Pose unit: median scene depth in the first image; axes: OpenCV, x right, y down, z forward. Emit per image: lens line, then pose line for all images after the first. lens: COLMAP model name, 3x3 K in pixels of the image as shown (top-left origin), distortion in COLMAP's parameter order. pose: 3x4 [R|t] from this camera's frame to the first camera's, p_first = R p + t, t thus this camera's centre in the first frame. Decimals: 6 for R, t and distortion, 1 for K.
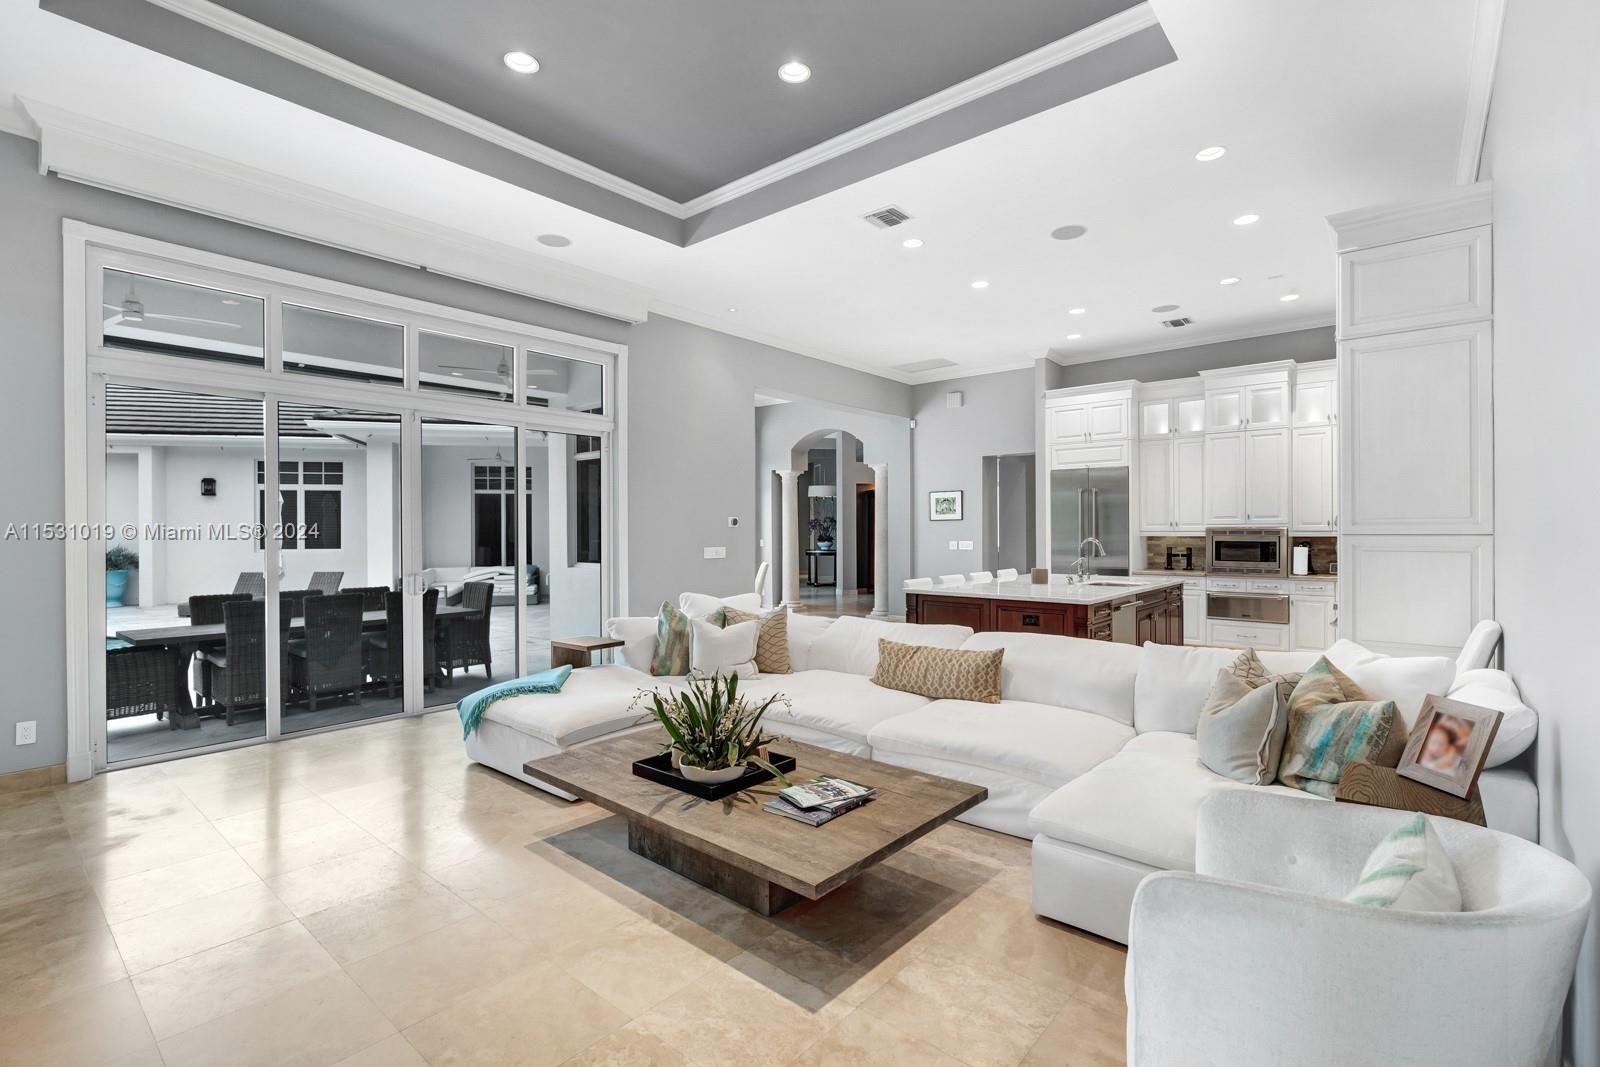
lens RADIAL K [[731.4, 0, 799.0], [0, 731.4, 530.9], [0, 0, 1]] dist [0.001172, 0.002153]
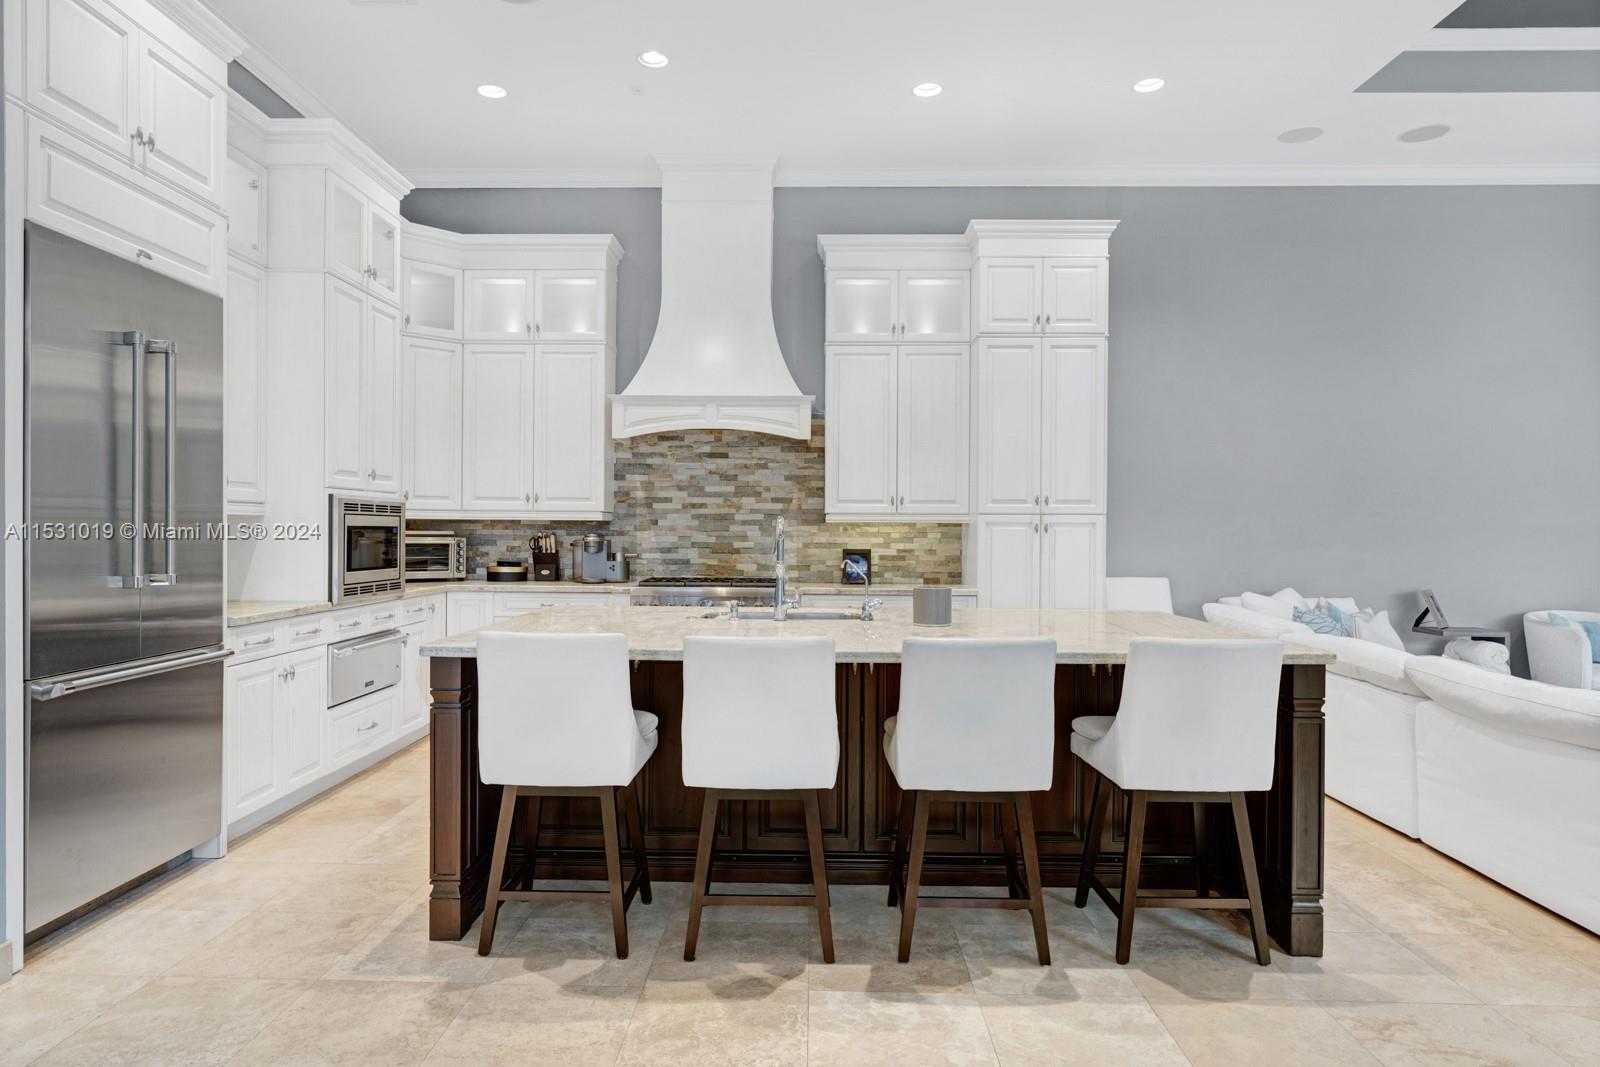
lens RADIAL K [[970.0, 0, 797.9], [0, 970.0, 533.9], [0, 0, 1]] dist [-0.001828, 0.002522]
pose [[-0.637560, -0.005628, 0.770380, -0.047490], [-0.003227, 0.999984, 0.004634, 0.014955], [-0.770394, 0.000468, -0.637568, 1.176370]]
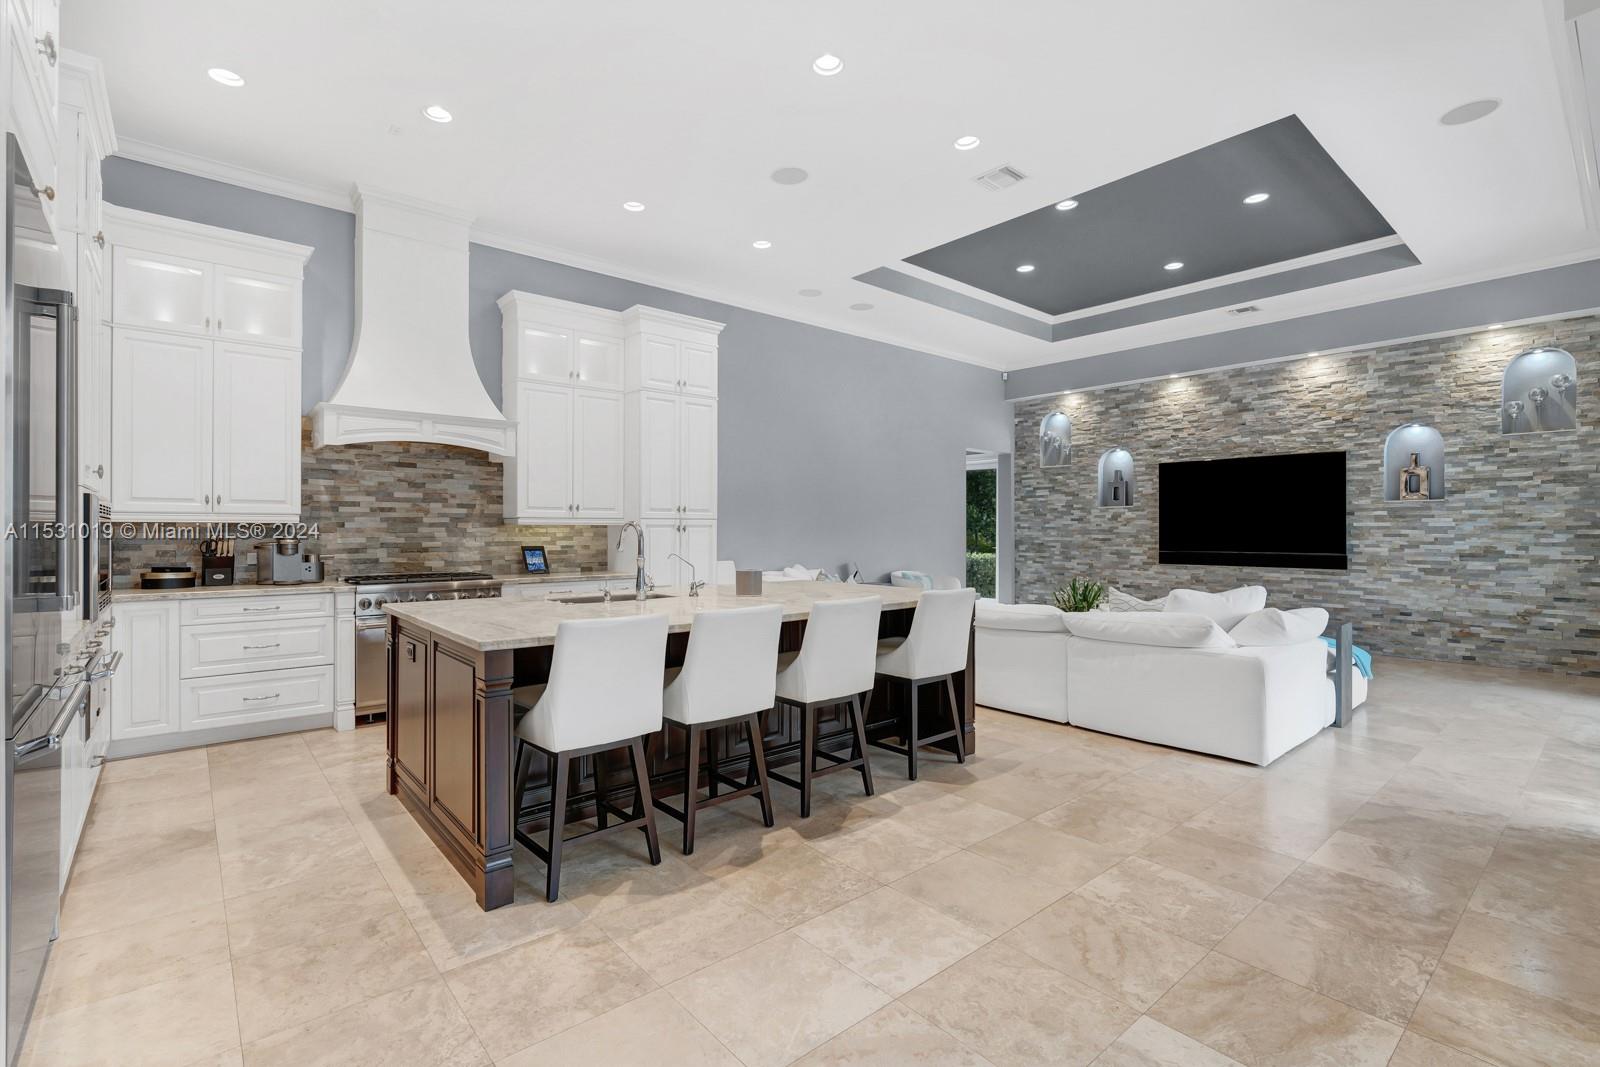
lens RADIAL K [[731.4, 0, 798.5], [0, 731.4, 526.5], [0, 0, 1]] dist [0.001172, 0.002153]
pose [[-0.988682, 0.001694, 0.150020, 0.158881], [0.001381, 0.999997, -0.002189, 0.012899], [-0.150023, -0.001957, -0.988681, 1.336203]]
